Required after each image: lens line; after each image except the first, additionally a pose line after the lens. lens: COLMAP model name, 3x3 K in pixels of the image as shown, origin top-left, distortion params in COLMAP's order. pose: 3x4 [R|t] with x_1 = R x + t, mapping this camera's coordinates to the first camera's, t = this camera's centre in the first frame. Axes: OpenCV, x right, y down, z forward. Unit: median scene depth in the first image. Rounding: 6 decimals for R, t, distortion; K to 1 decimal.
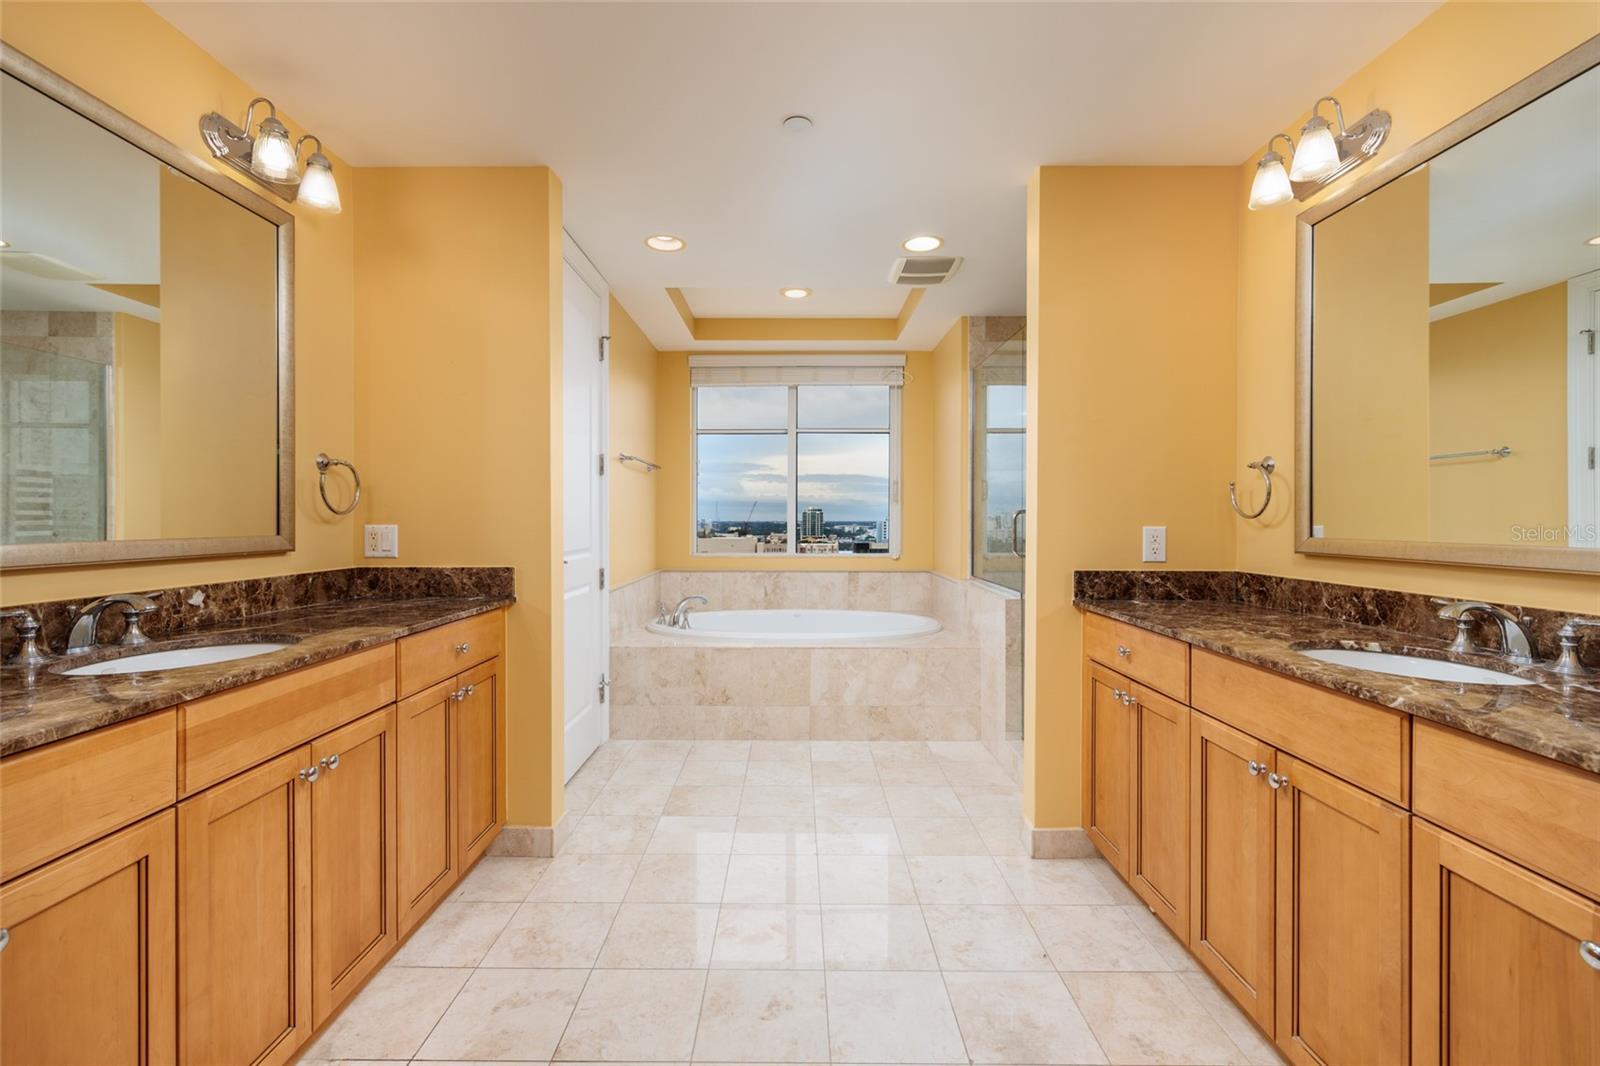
lens RADIAL K [[687.5, 0, 790.5], [0, 687.5, 526.5], [0, 0, 1]] dist [-0.000595, 0.000932]
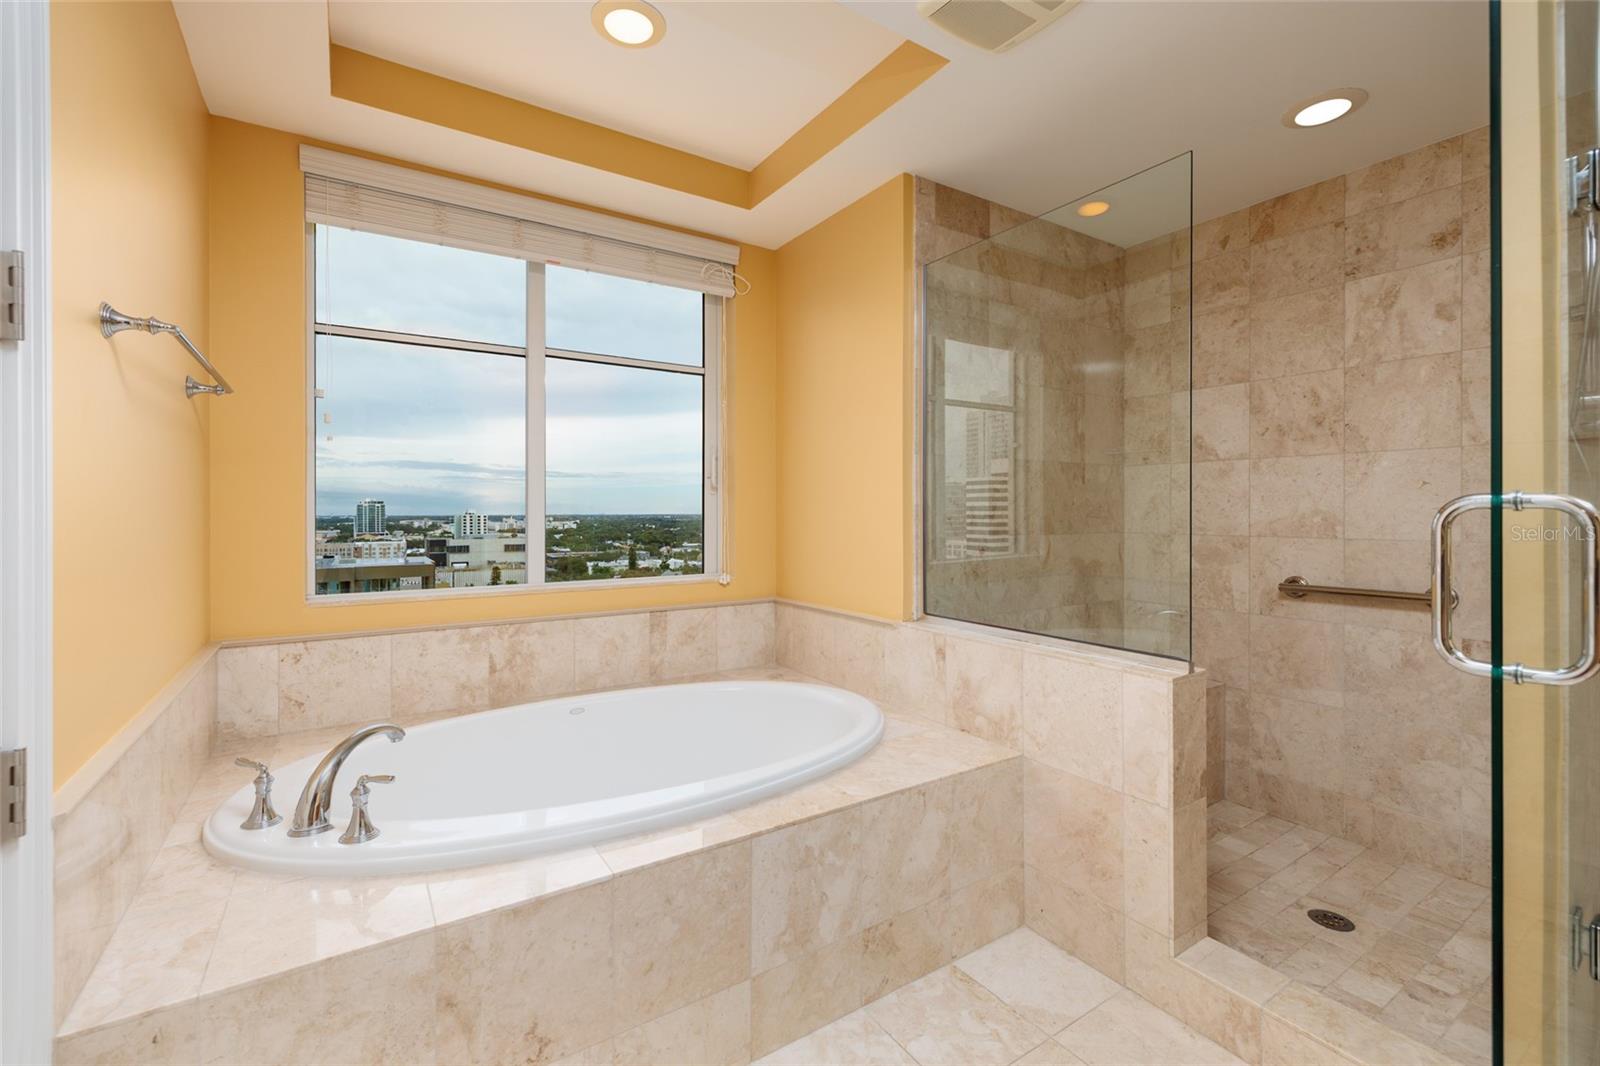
lens RADIAL K [[687.5, 0, 792.3], [0, 687.5, 515.4], [0, 0, 1]] dist [-0.000595, 0.000932]
pose [[0.835724, -0.005380, 0.549123, -0.133021], [0.008963, 0.999952, -0.003843, -0.010201], [-0.549076, 0.008134, 0.835733, 0.486019]]
